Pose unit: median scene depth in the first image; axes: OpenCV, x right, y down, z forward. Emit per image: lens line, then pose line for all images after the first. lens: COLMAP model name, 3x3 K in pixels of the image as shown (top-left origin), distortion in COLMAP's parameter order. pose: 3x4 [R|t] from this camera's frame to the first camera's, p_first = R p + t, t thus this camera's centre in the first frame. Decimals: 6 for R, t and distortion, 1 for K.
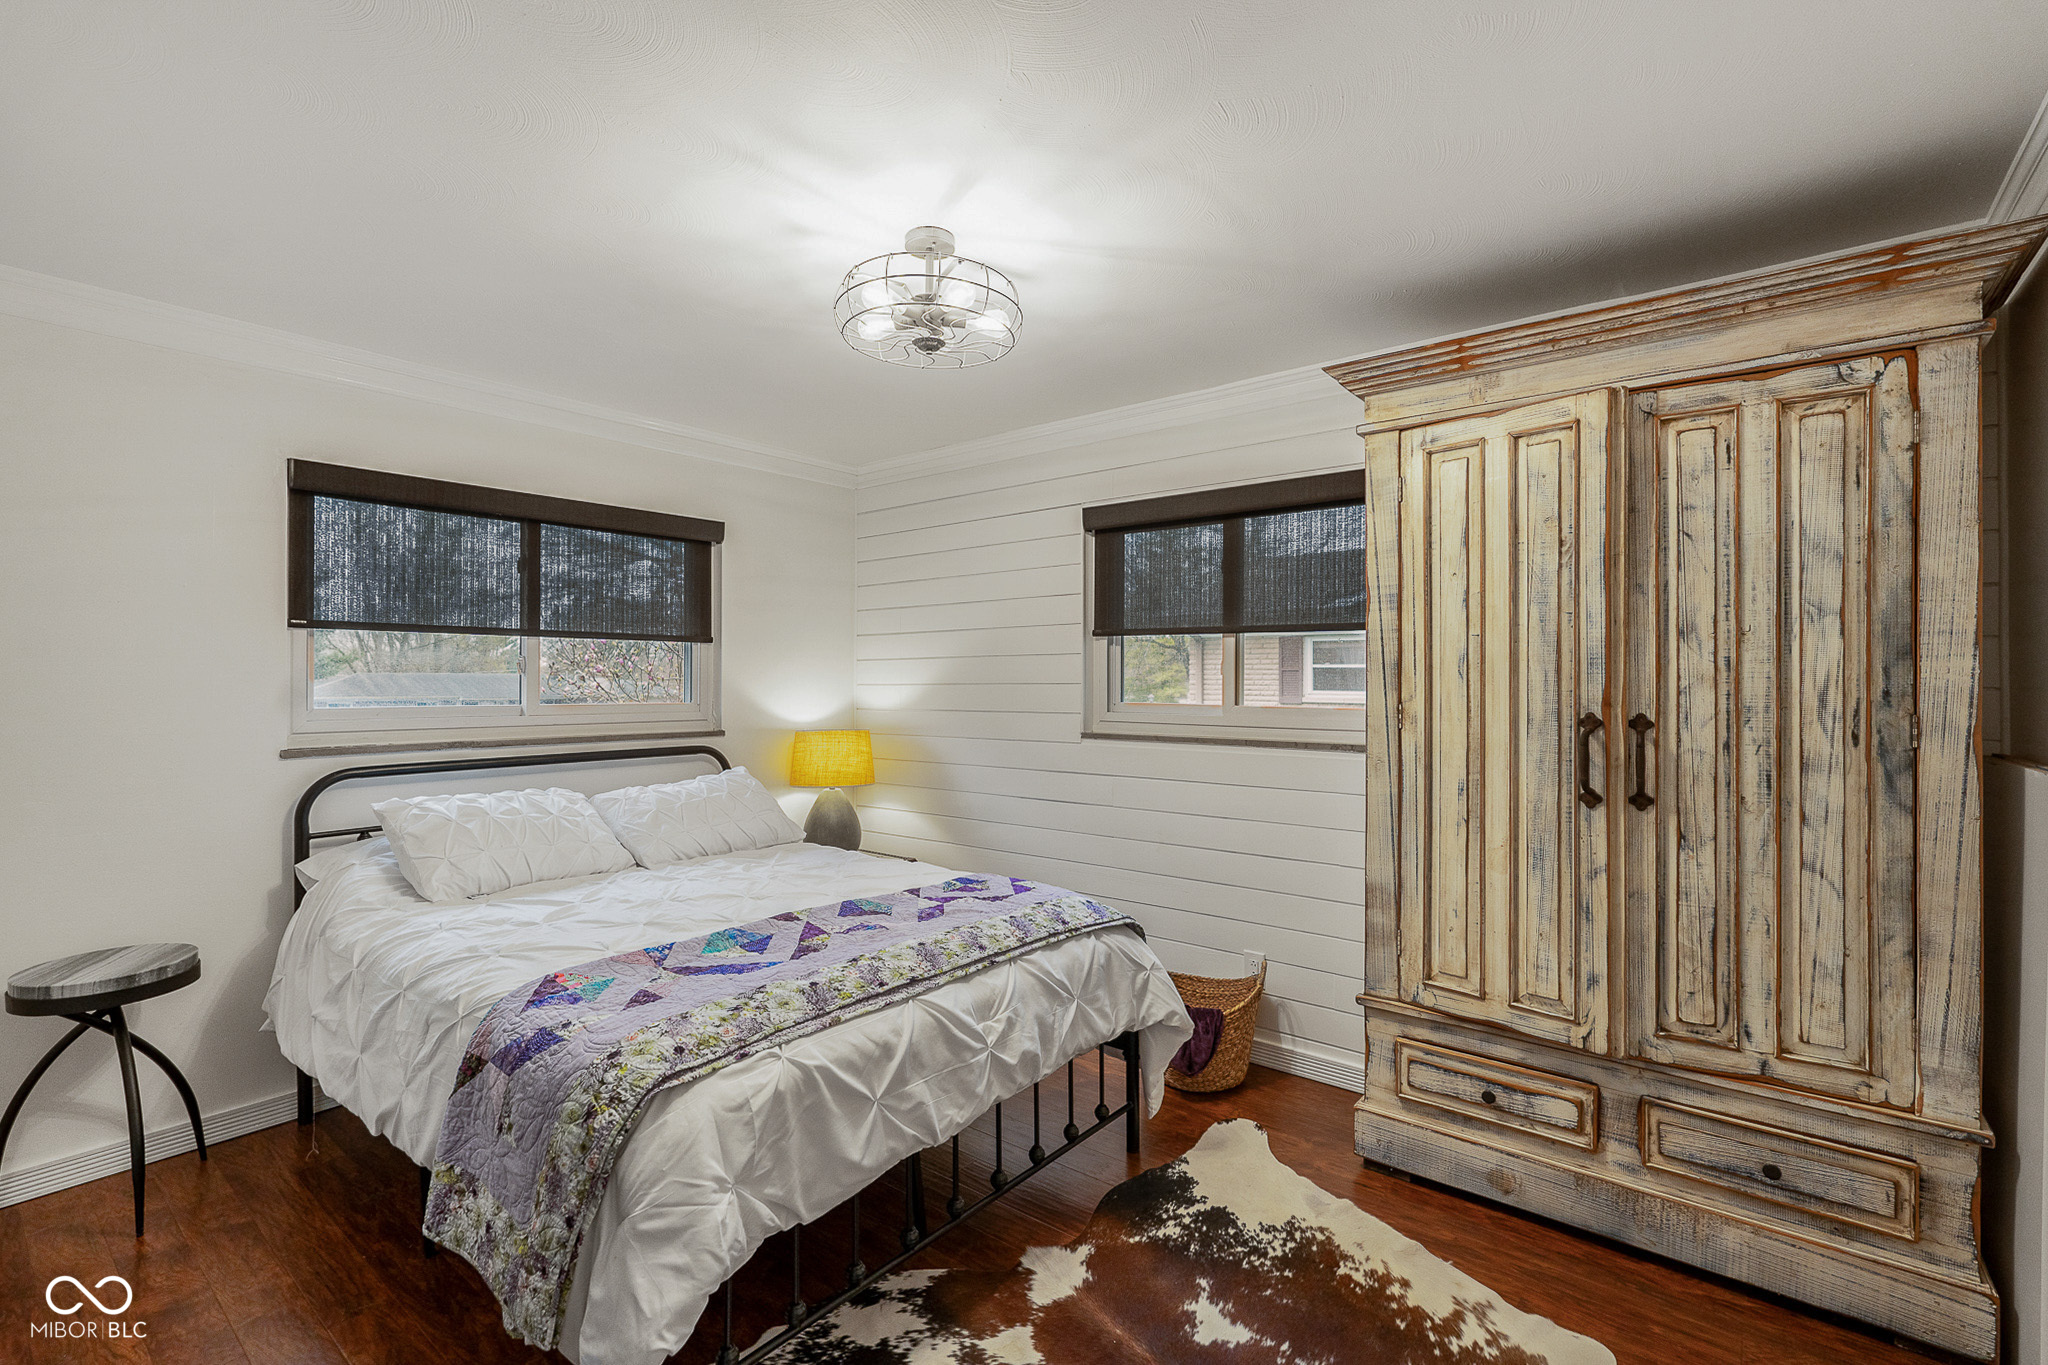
lens RADIAL K [[914.0, 0, 1022.4], [0, 914.0, 672.9], [0, 0, 1]] dist [0.000600, 0.000071]
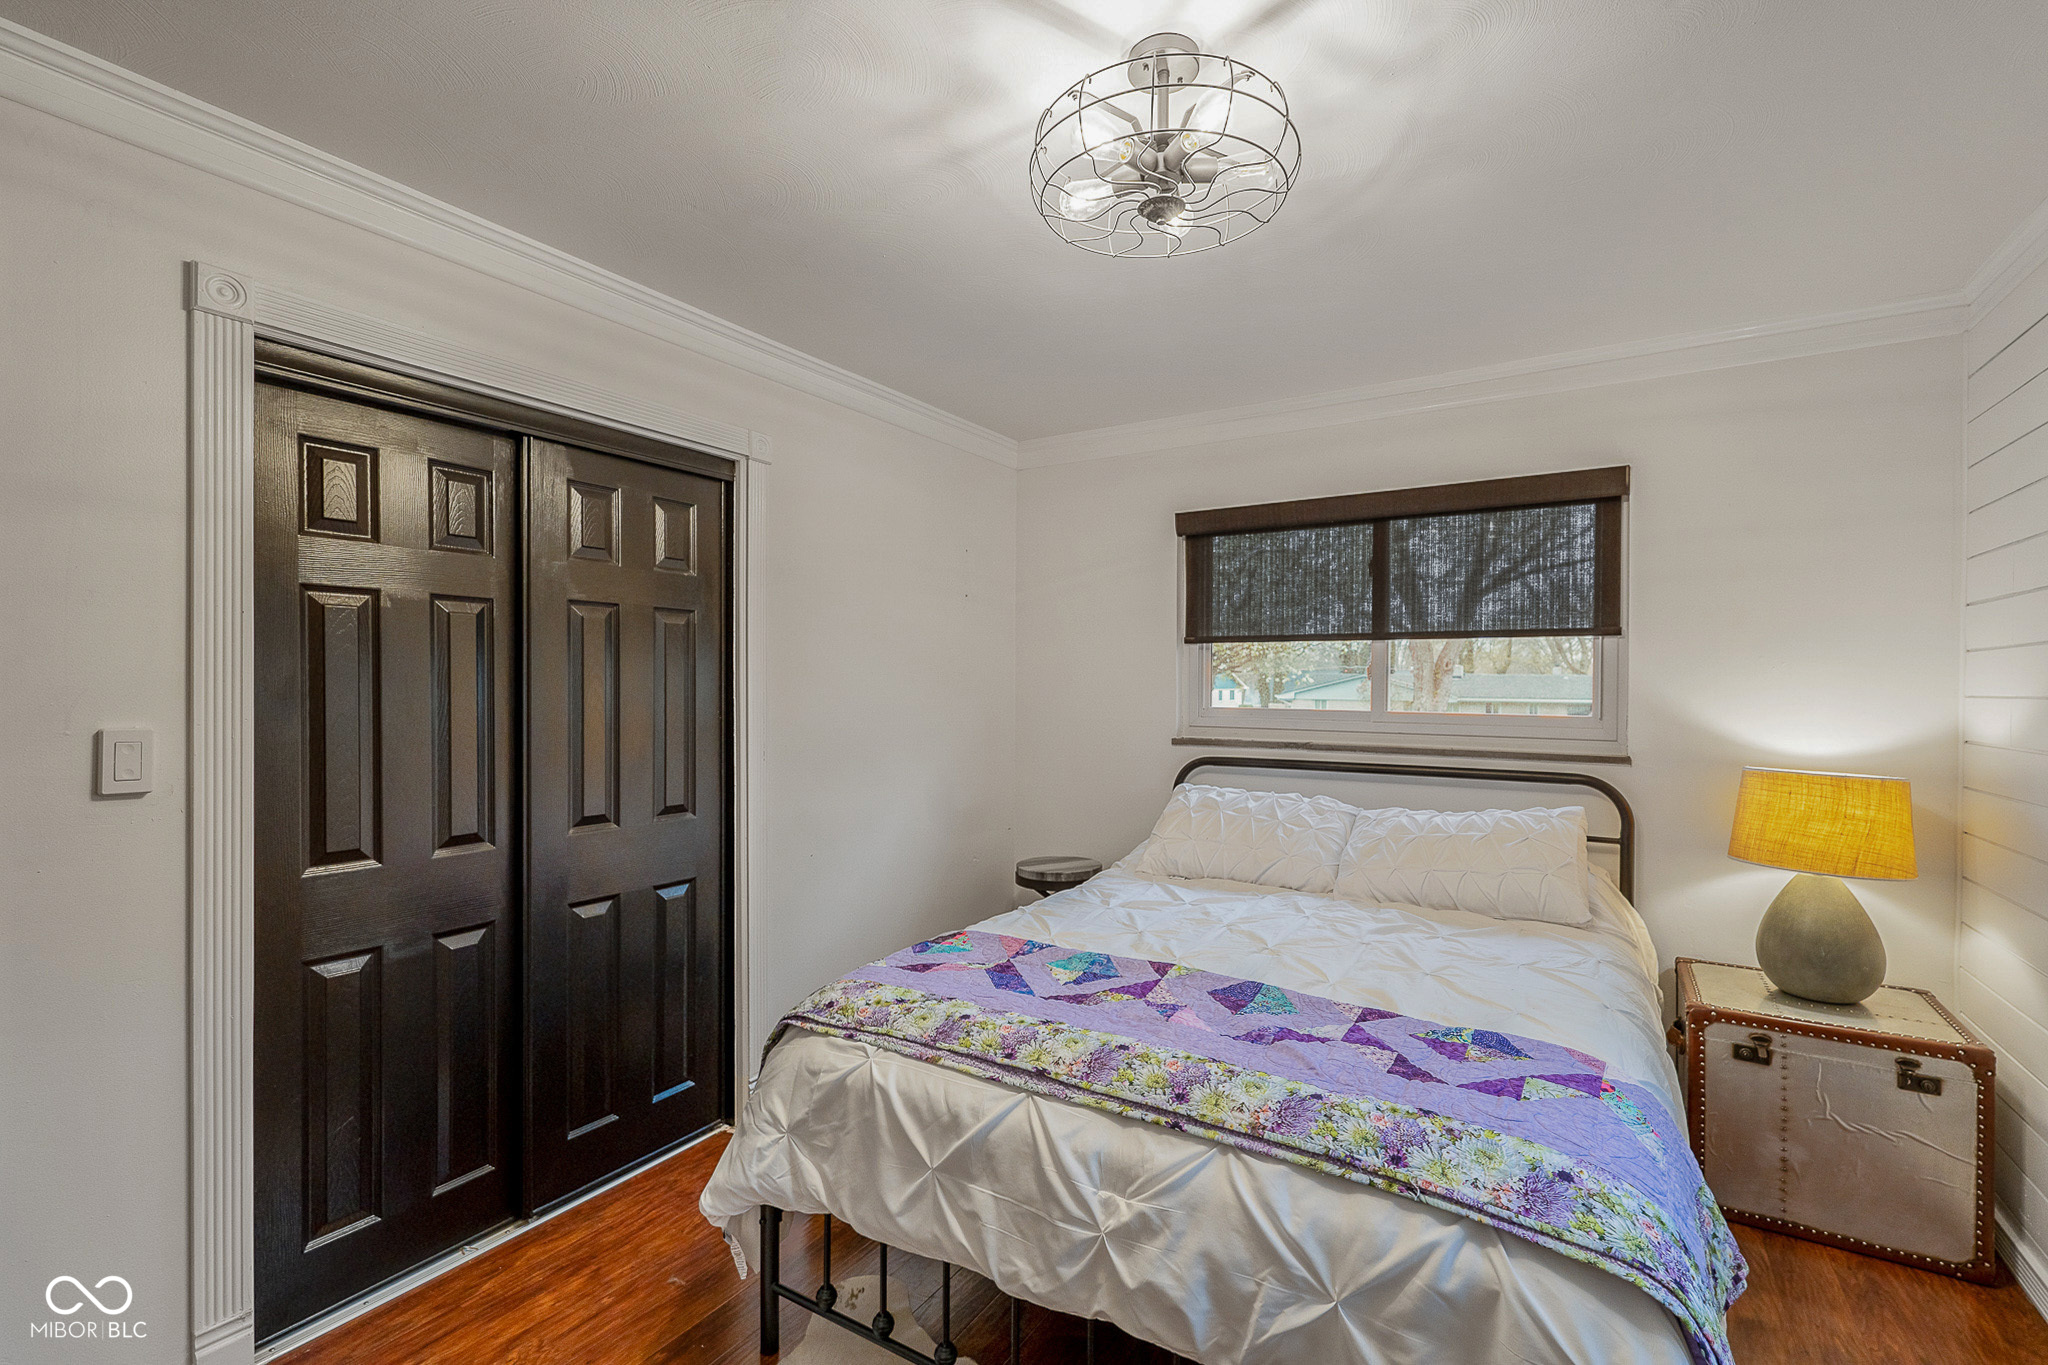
lens RADIAL K [[913.4, 0, 1024.0], [0, 913.4, 682.5], [0, 0, 1]] dist [0.000711, 0.000183]
pose [[0.119057, -0.000881, -0.992887, 0.615941], [0.004673, 0.999989, -0.000327, 0.005363], [0.992876, -0.004601, 0.119059, 0.851845]]
